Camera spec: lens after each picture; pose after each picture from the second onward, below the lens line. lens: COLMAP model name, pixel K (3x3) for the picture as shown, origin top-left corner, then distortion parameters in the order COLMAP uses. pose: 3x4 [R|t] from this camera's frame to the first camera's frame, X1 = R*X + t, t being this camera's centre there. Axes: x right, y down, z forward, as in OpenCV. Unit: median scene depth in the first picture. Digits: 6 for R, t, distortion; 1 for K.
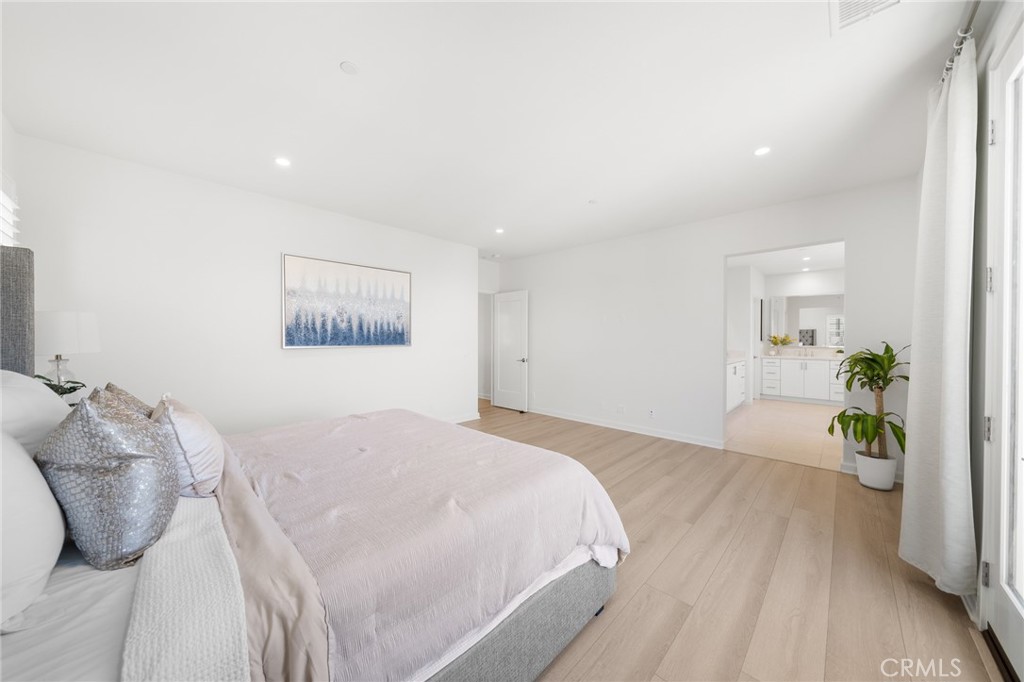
lens RADIAL K [[350.2, 0, 513.5], [0, 350.2, 341.0], [0, 0, 1]] dist [-0.004608, -0.000424]
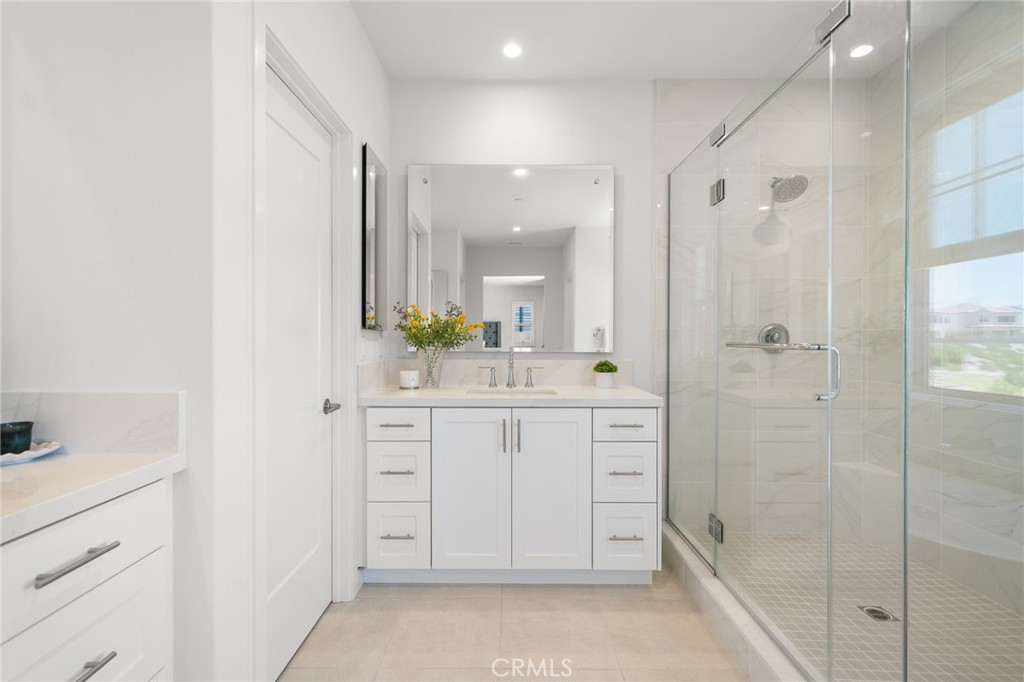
lens RADIAL K [[437.6, 0, 511.3], [0, 437.6, 341.5], [0, 0, 1]] dist [0.001465, -0.000919]
pose [[0.726465, -0.012146, 0.687096, 0.571612], [0.013068, 0.999907, 0.003859, 0.007130], [-0.687079, 0.006176, 0.726556, 0.711392]]
